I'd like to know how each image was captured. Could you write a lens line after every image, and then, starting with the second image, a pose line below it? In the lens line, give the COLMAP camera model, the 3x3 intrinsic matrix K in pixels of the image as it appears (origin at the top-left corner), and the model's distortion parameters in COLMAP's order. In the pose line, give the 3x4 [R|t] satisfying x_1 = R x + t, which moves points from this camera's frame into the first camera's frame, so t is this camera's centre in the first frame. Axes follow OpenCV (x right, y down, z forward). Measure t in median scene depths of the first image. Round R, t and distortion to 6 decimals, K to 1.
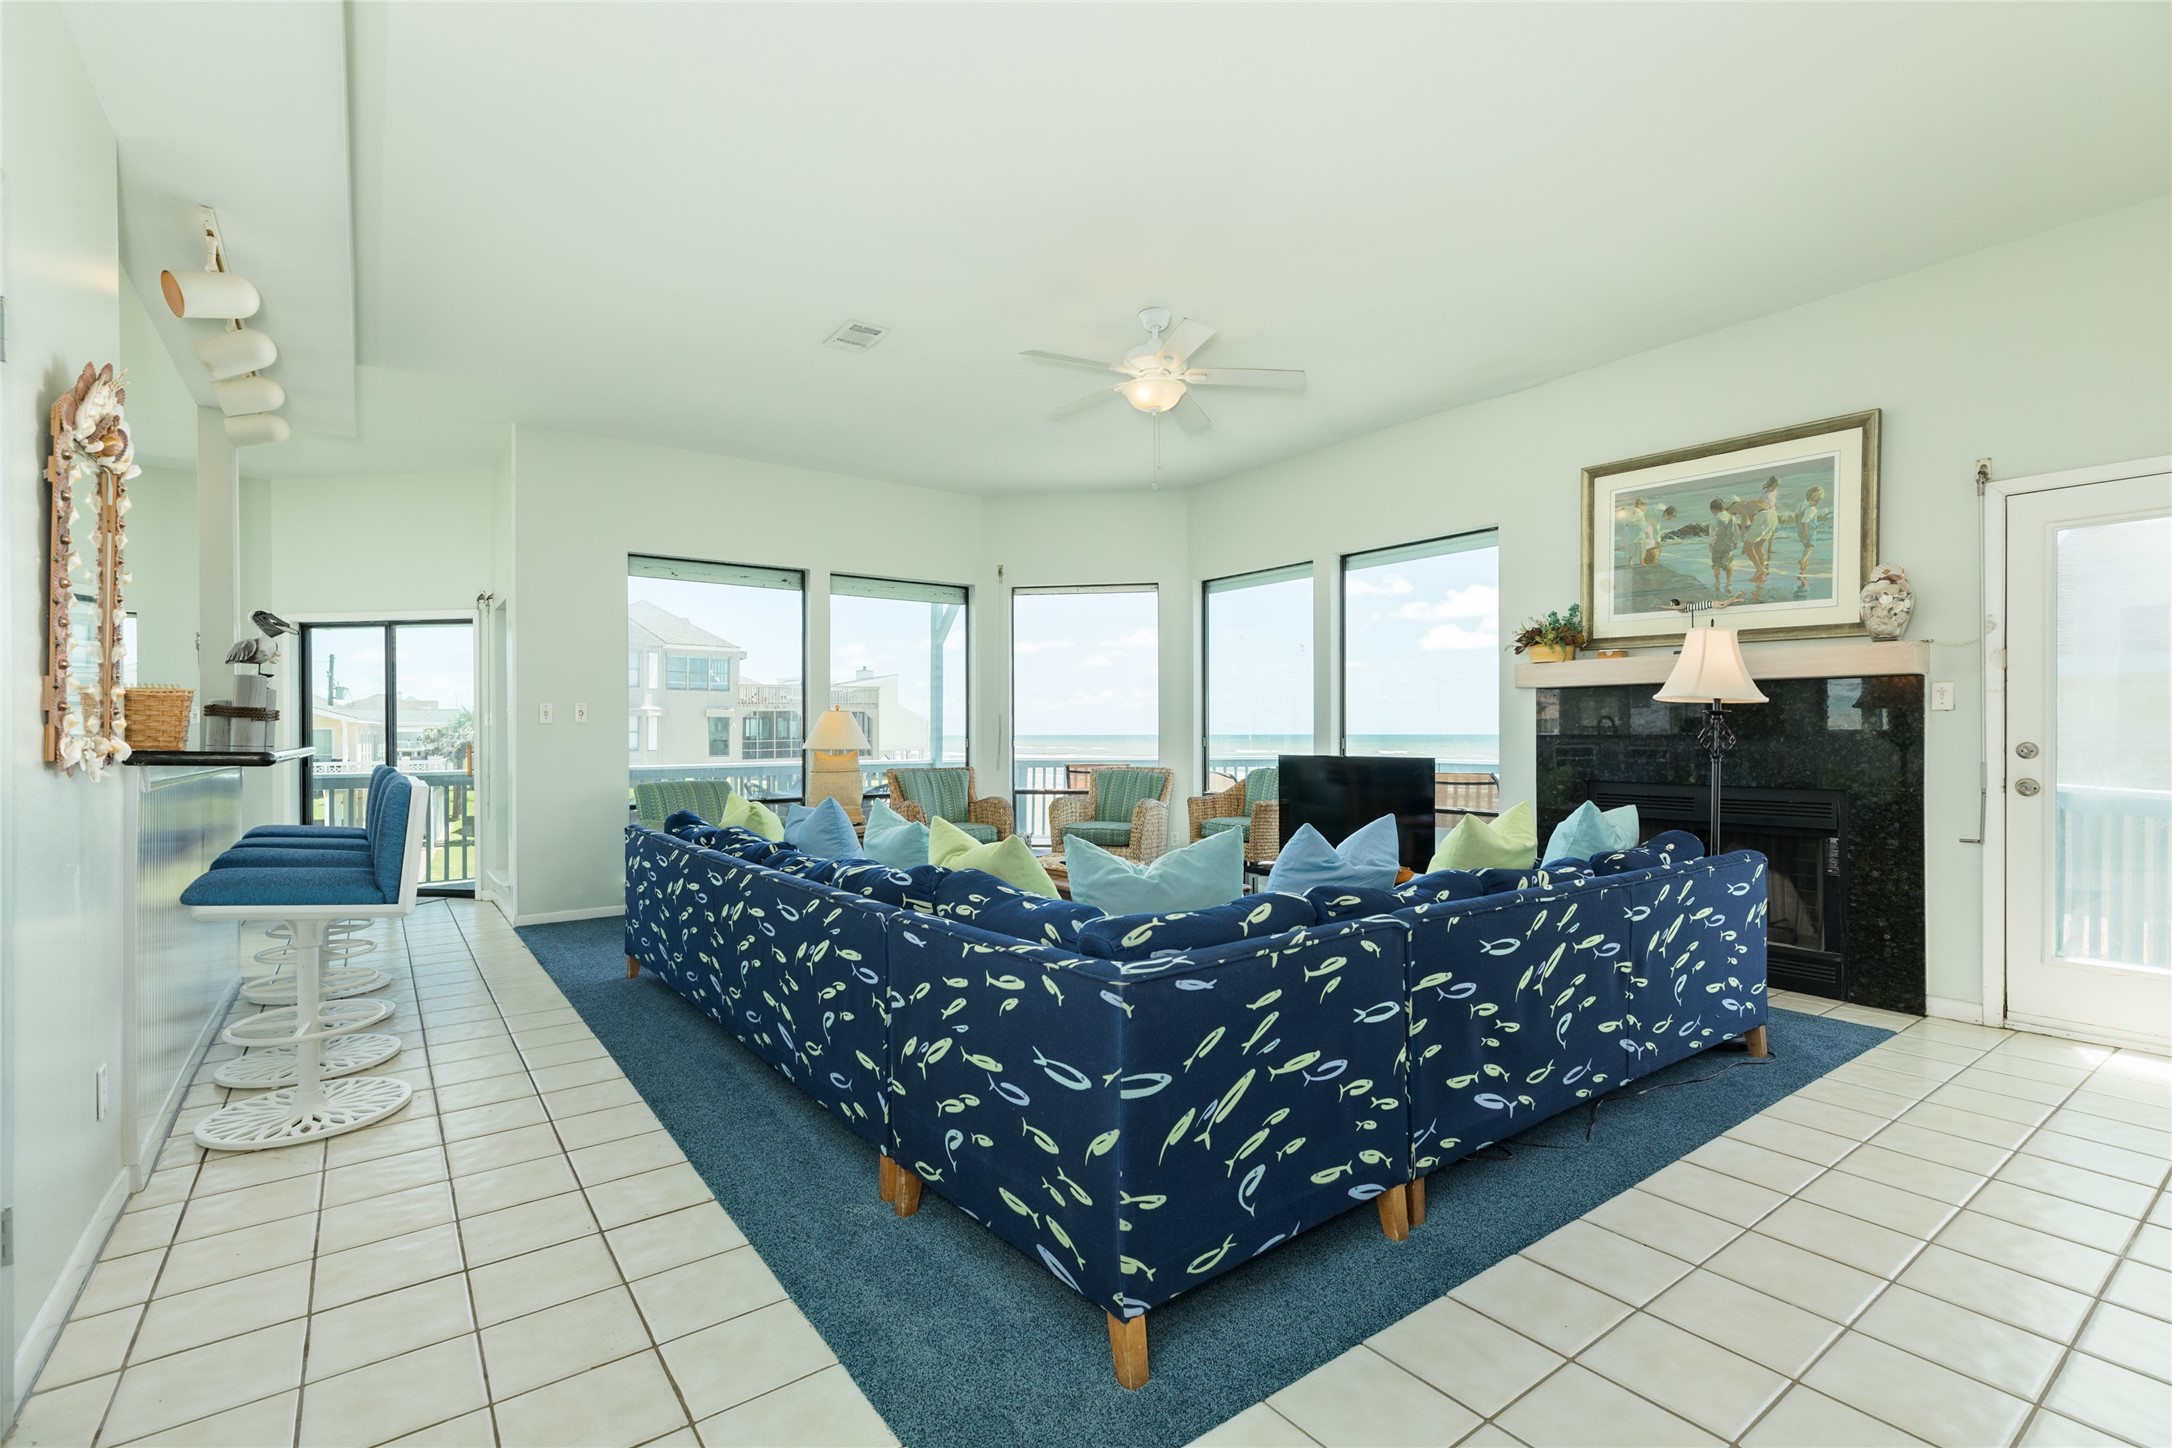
lens RADIAL K [[973.7, 0, 1080.2], [0, 973.7, 738.3], [0, 0, 1]] dist [-0.003085, -0.000191]
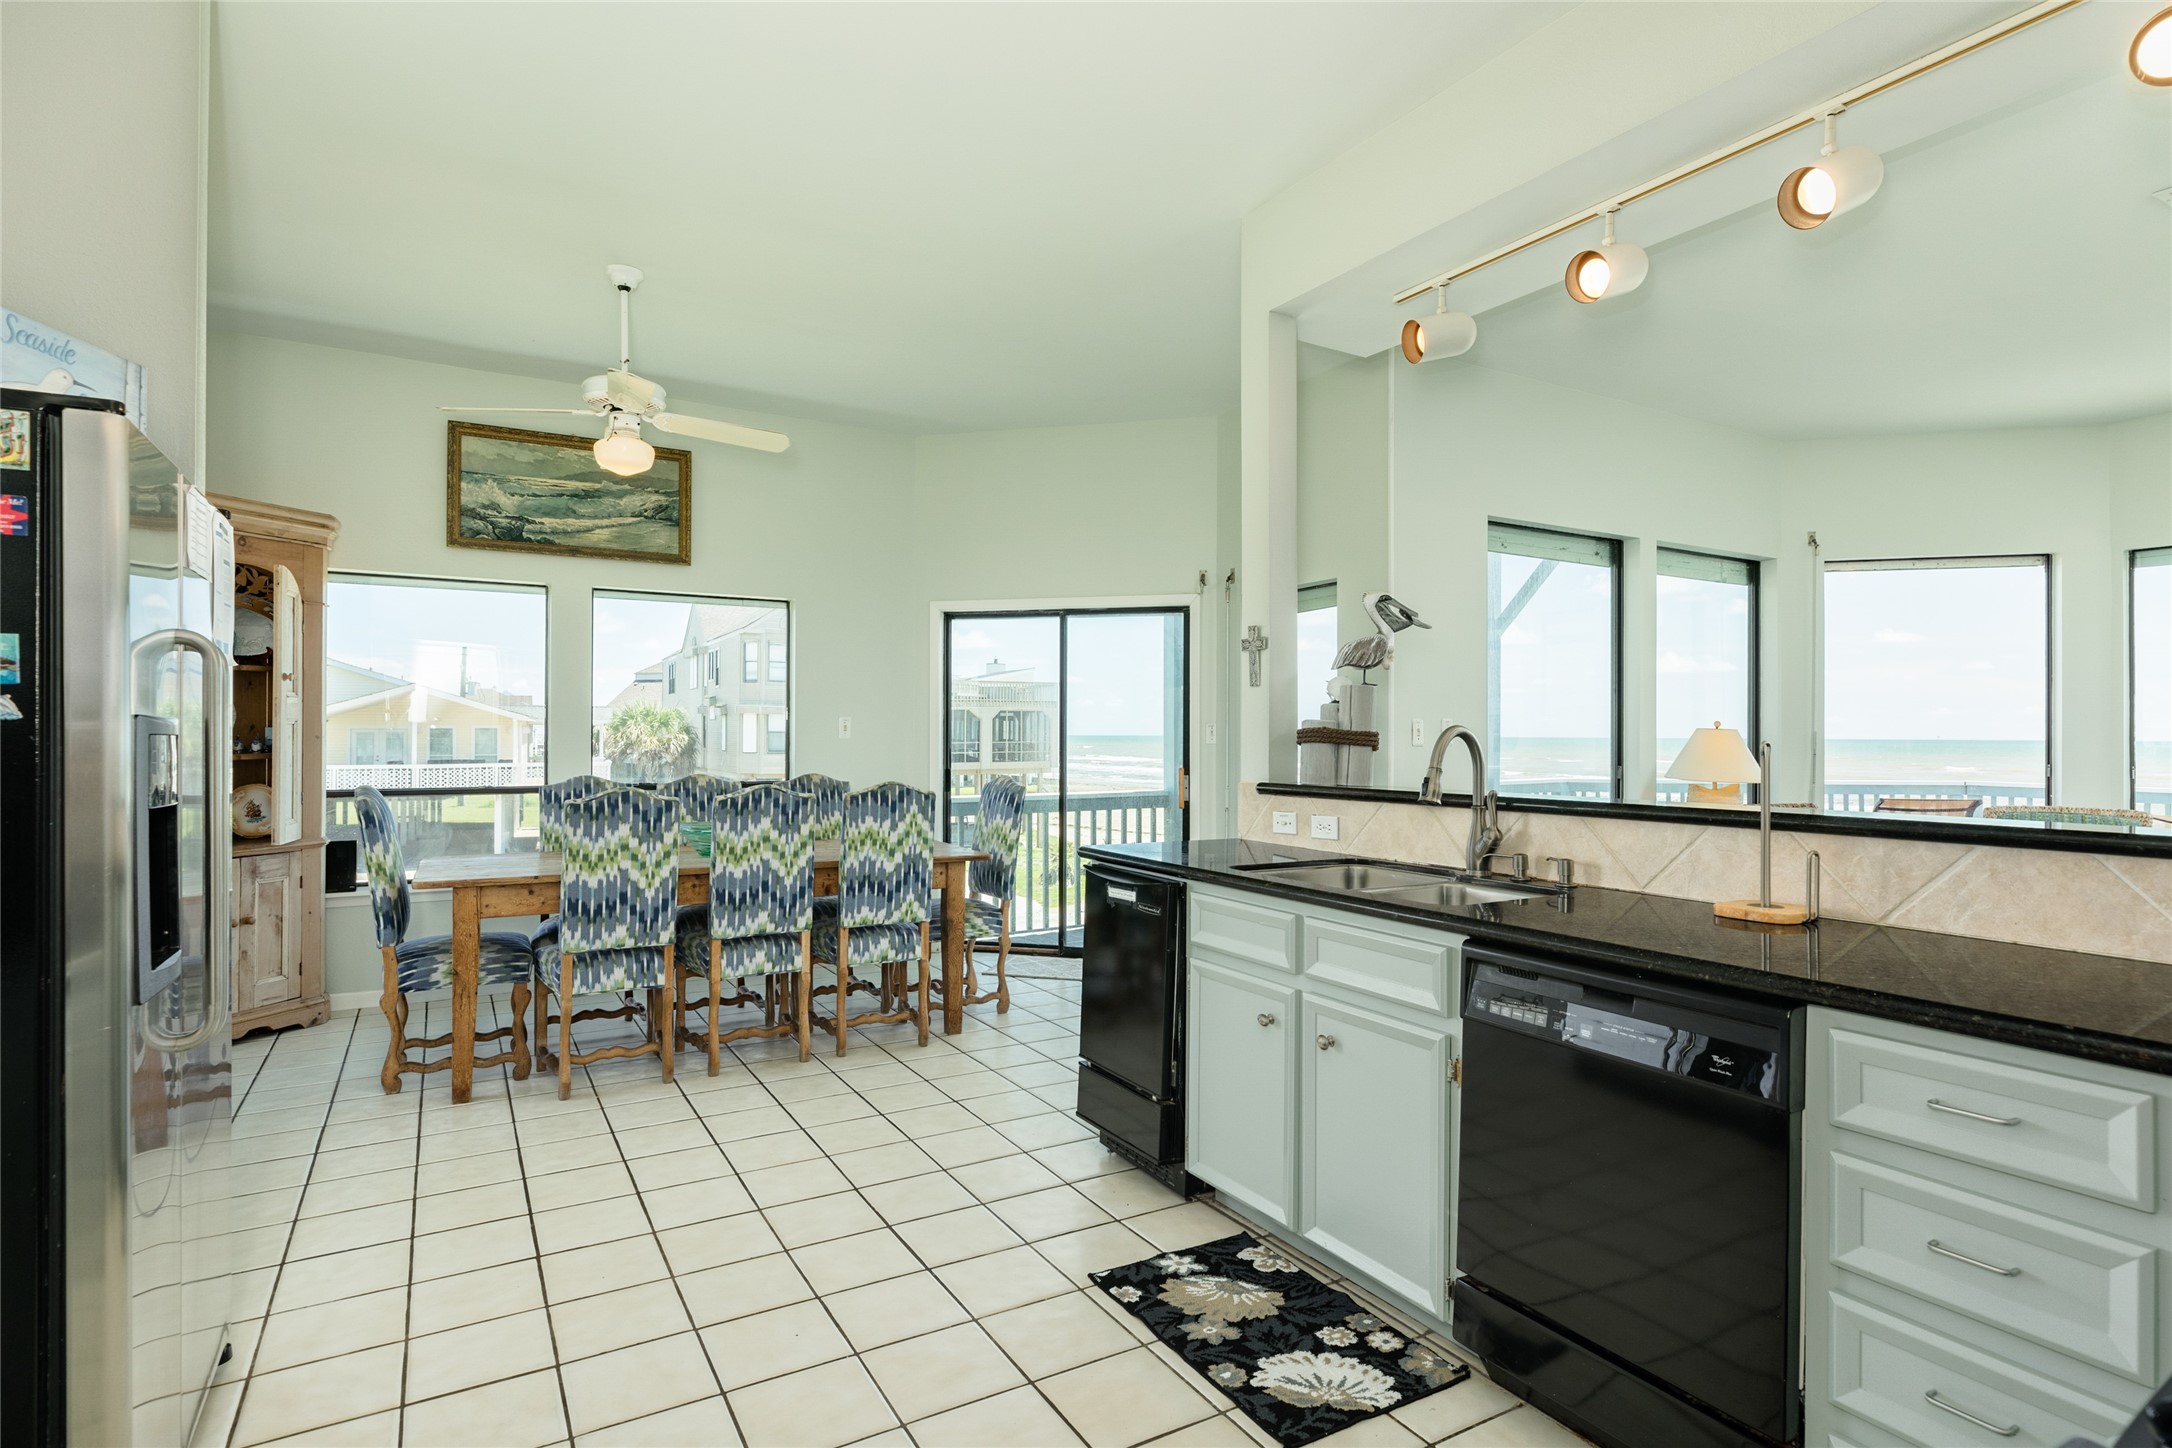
lens RADIAL K [[1090.7, 0, 1087.8], [0, 1090.7, 731.9], [0, 0, 1]] dist [0.000095, -0.000071]
pose [[0.994977, 0.007109, -0.099848, -0.917237], [-0.007796, 0.999949, -0.006495, -0.023151], [0.099797, 0.007241, 0.994981, 0.181480]]
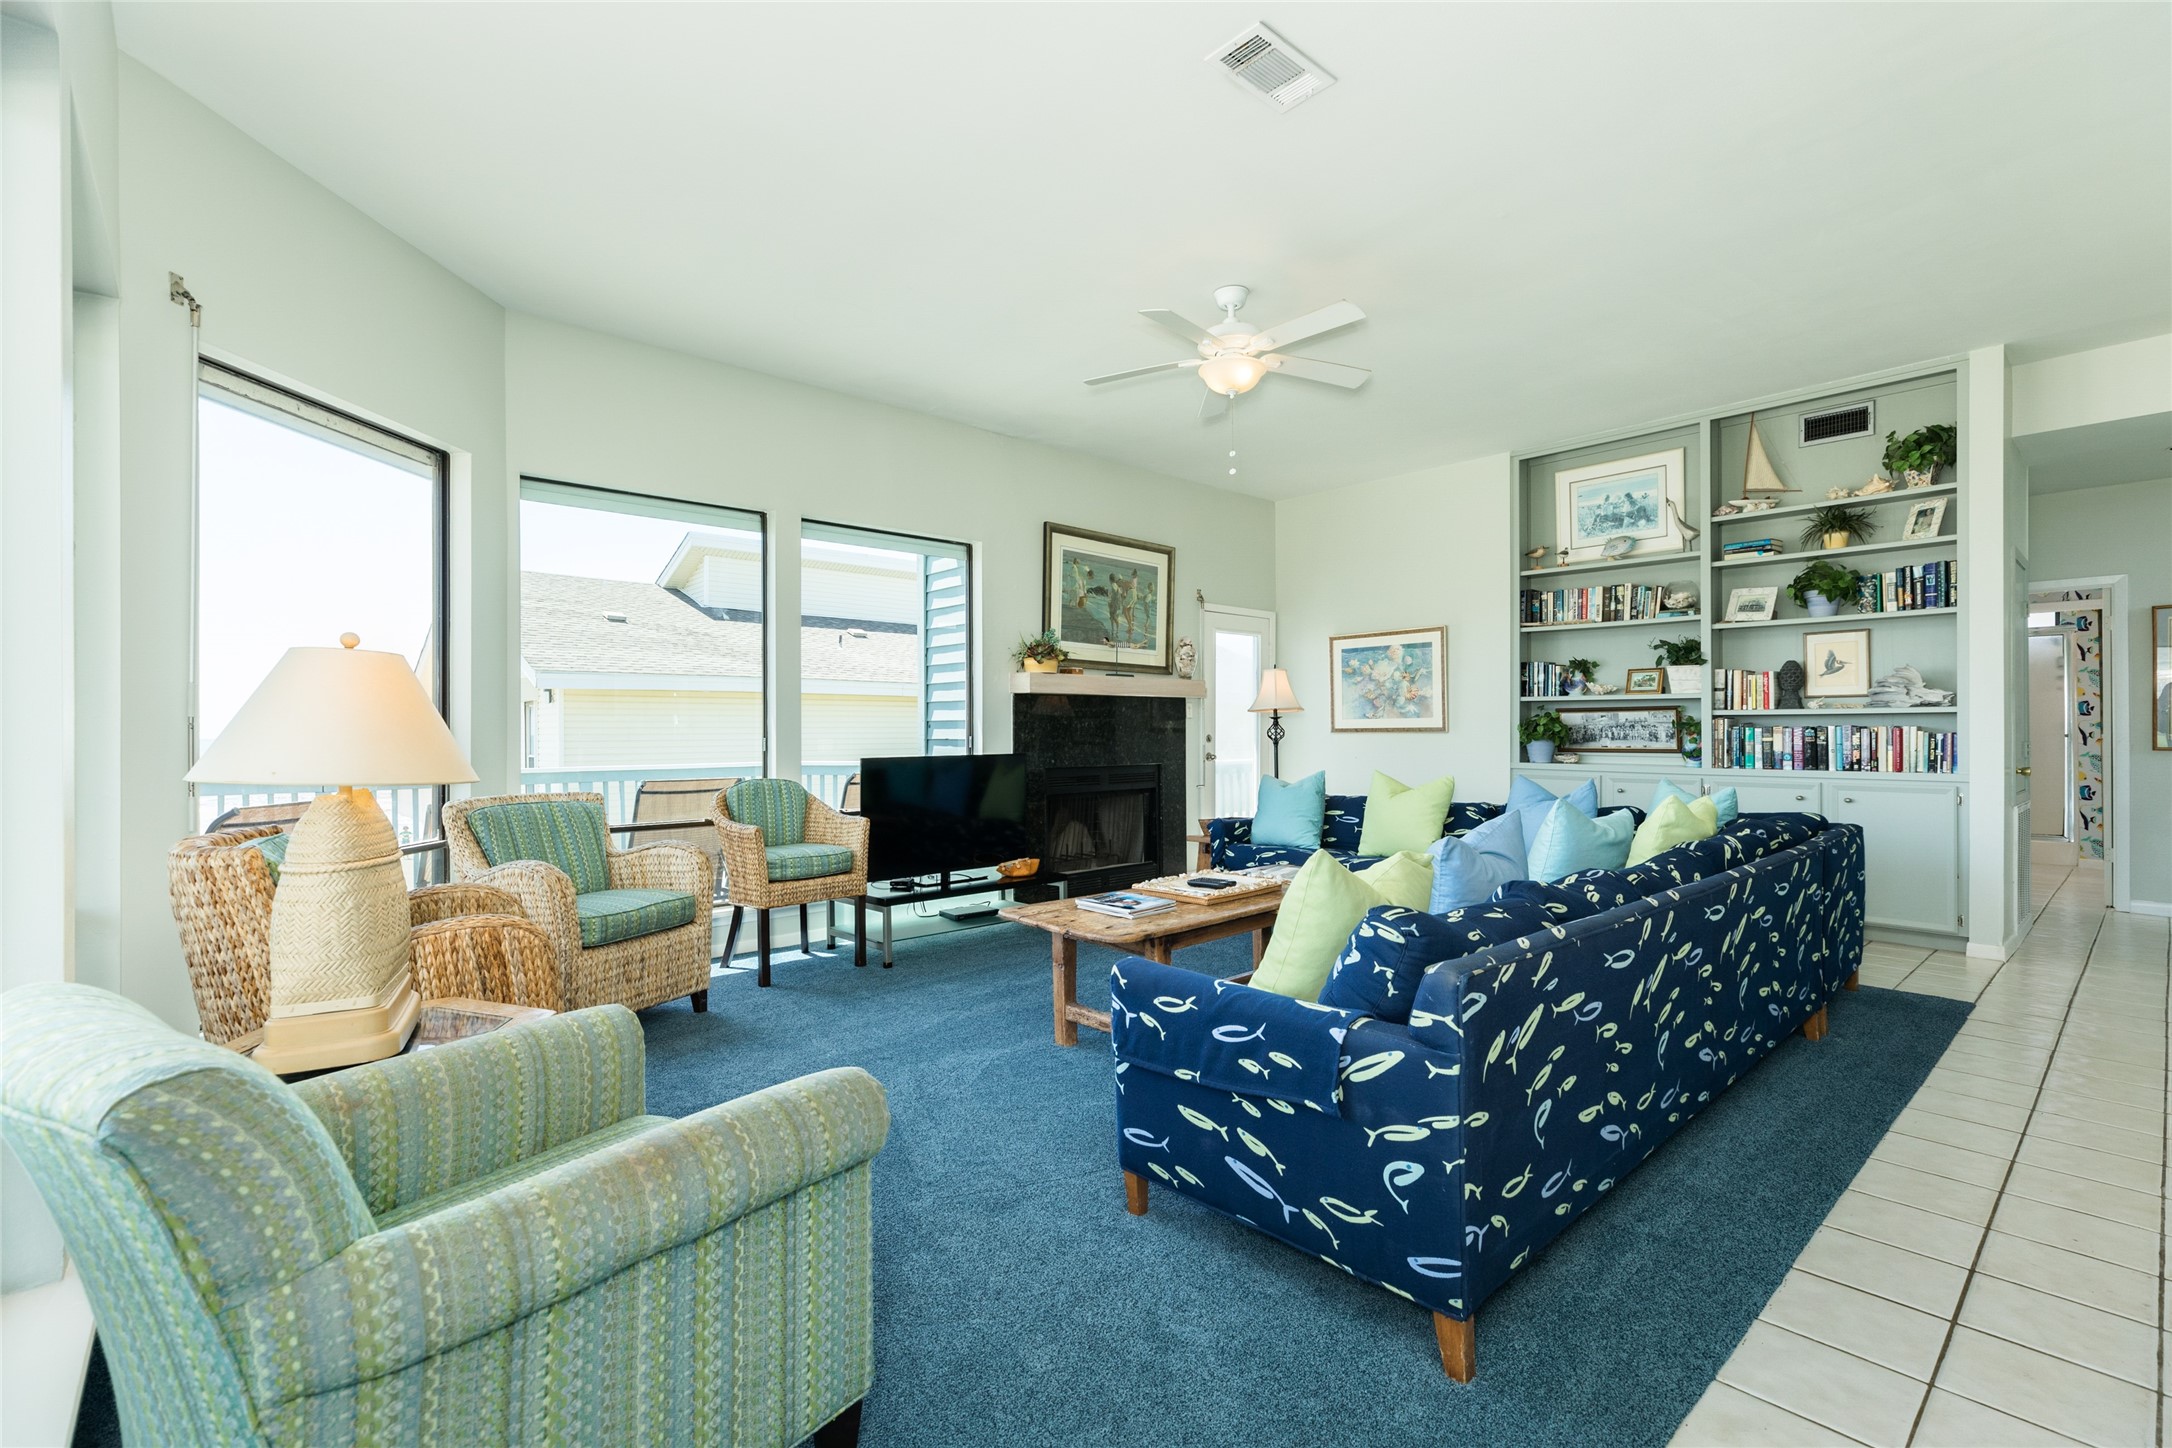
lens RADIAL K [[968.3, 0, 1089.6], [0, 968.3, 733.1], [0, 0, 1]] dist [0.000633, 0.000173]
pose [[-0.106519, 0.000807, 0.994310, -0.794435], [0.009329, 0.999956, 0.000187, -0.001042], [-0.994267, 0.009296, -0.106522, 1.153106]]
